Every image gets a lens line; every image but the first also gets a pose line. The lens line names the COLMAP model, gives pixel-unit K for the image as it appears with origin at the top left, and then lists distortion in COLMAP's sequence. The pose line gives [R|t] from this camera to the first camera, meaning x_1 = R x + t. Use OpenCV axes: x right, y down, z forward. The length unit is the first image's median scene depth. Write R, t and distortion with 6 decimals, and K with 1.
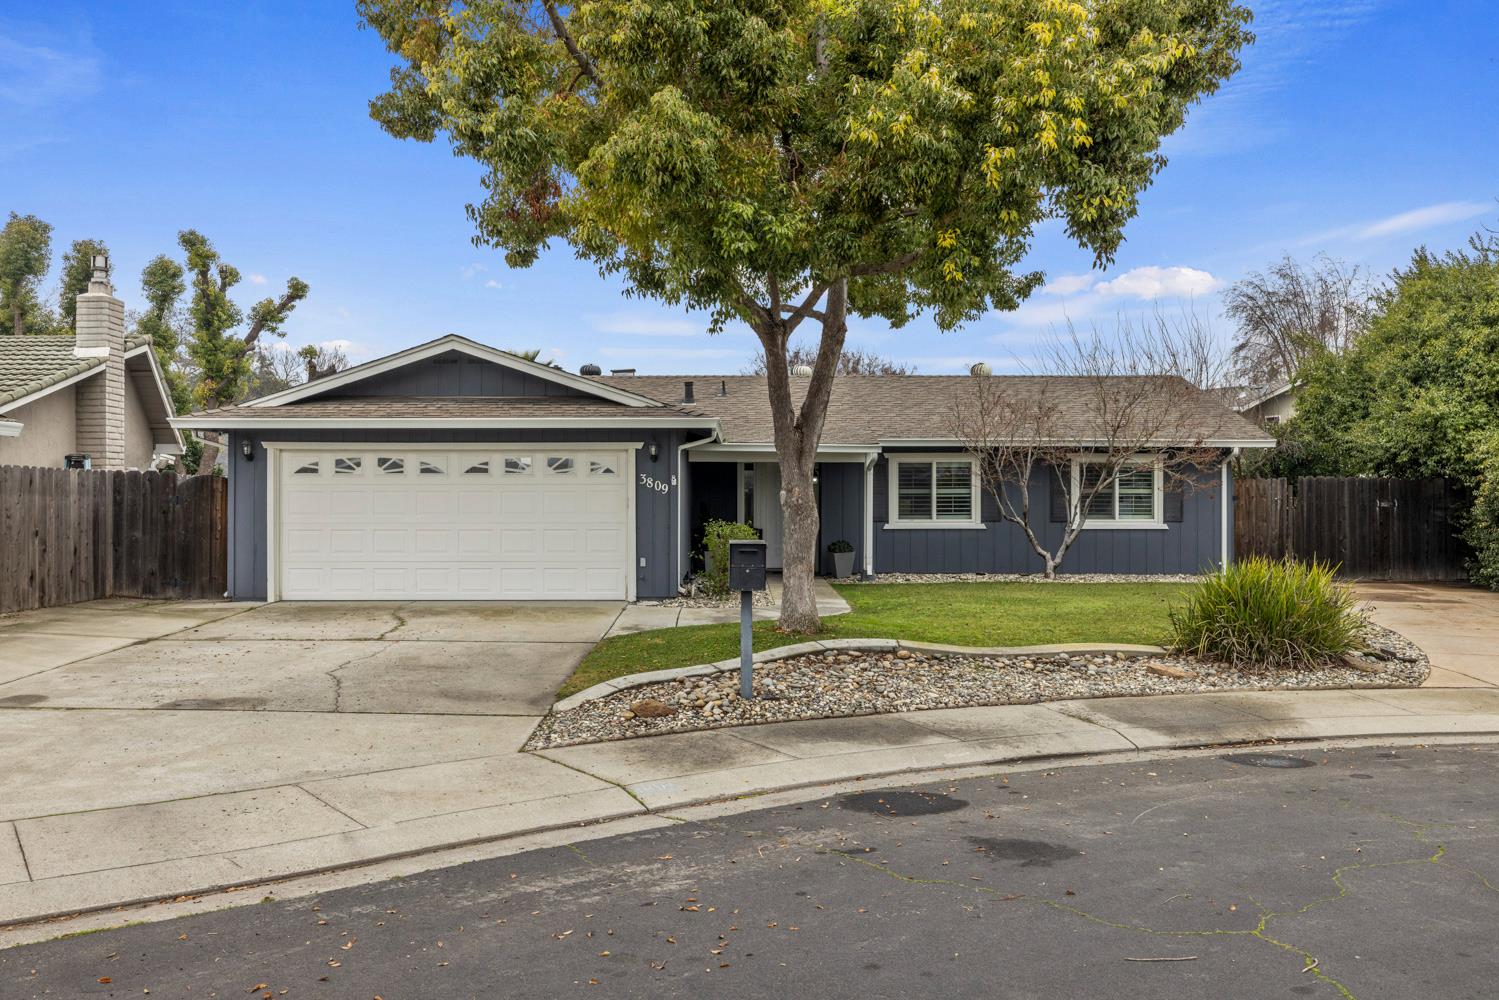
lens RADIAL K [[1270.8, 0, 749.3], [0, 1270.8, 507.2], [0, 0, 1]] dist [0.013723, -0.009180]
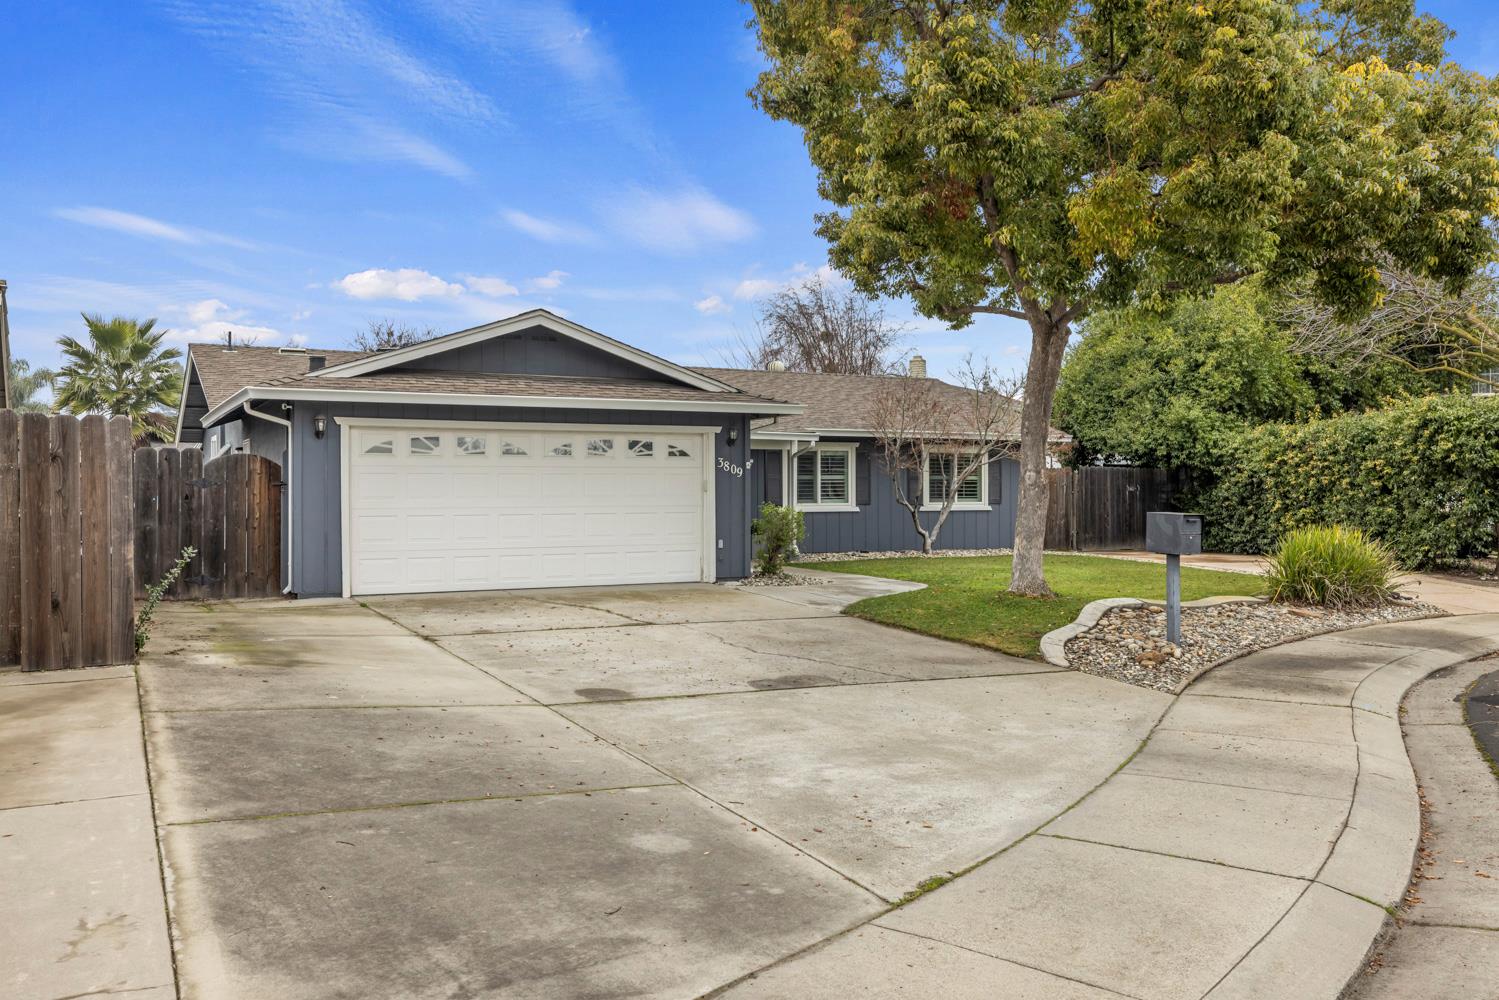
lens RADIAL K [[1270.8, 0, 752.1], [0, 1270.8, 502.9], [0, 0, 1]] dist [0.013723, -0.009180]
pose [[0.887910, -0.005788, 0.459980, -0.496184], [0.004219, 0.999981, 0.004439, 0.005295], [-0.459997, -0.002000, 0.887918, 0.075149]]
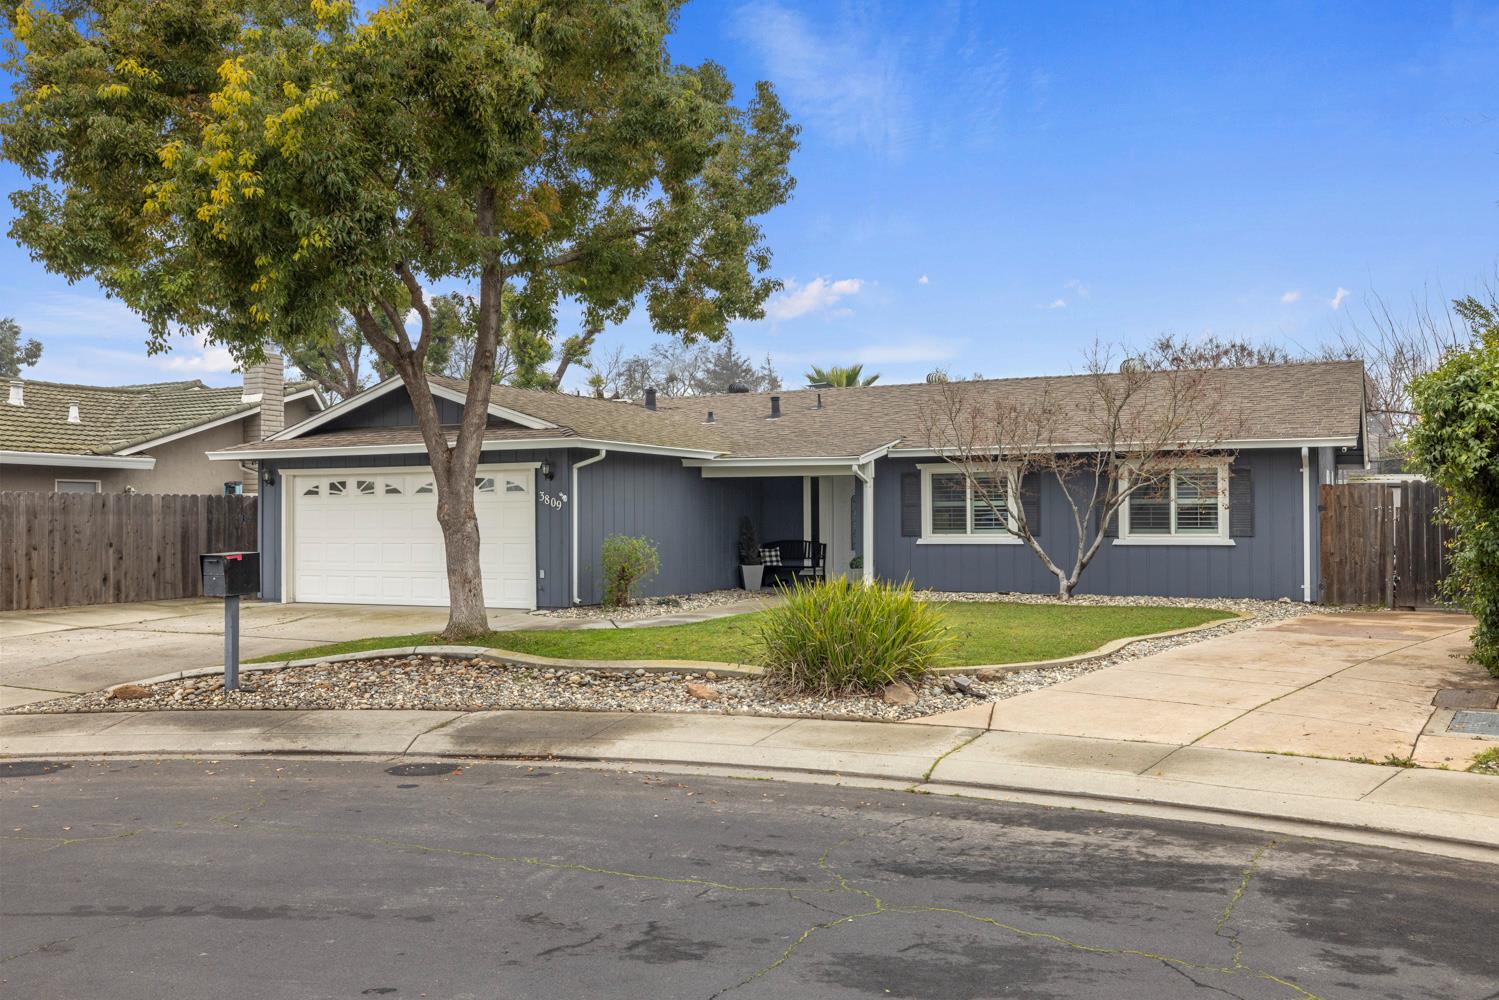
lens RADIAL K [[1324.1, 0, 740.8], [0, 1324.1, 498.1], [0, 0, 1]] dist [0.009090, -0.002066]
pose [[0.893166, -0.012088, -0.449564, 0.529188], [0.004290, 0.999822, -0.018359, 0.000585], [0.449706, 0.014469, 0.893059, 0.075074]]
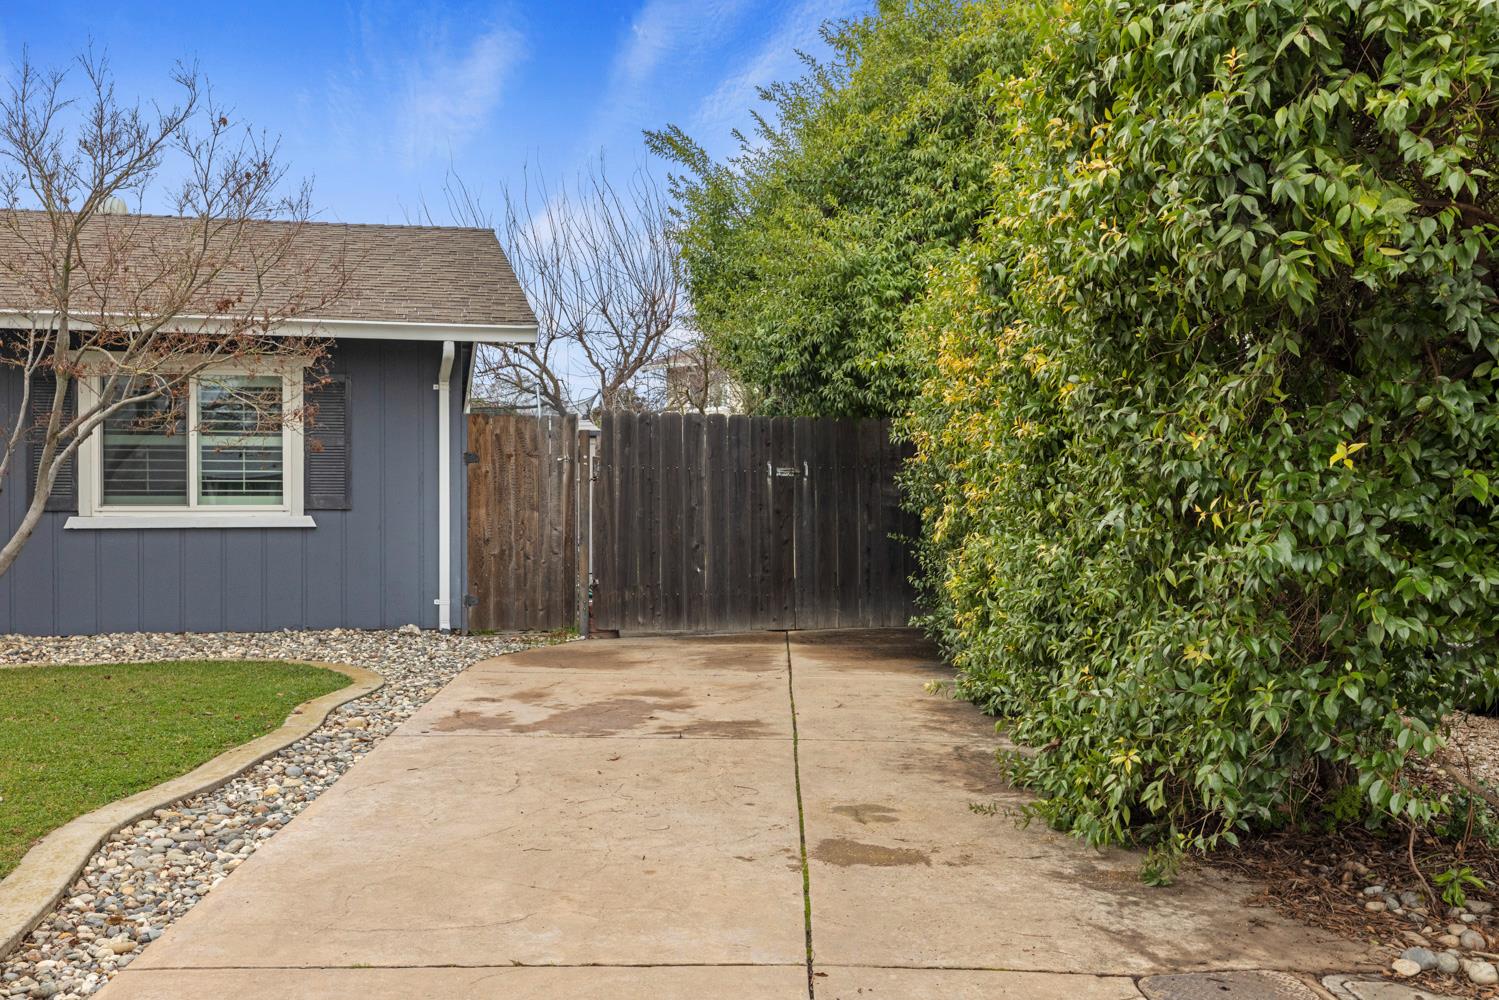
lens RADIAL K [[1468.9, 0, 743.4], [0, 1468.9, 506.7], [0, 0, 1]] dist [0.012950, 0.000000]
pose [[0.973007, -0.003635, 0.230746, 0.435656], [0.002264, 0.999978, 0.006207, 0.008843], [-0.230764, -0.005517, 0.972994, 0.574784]]
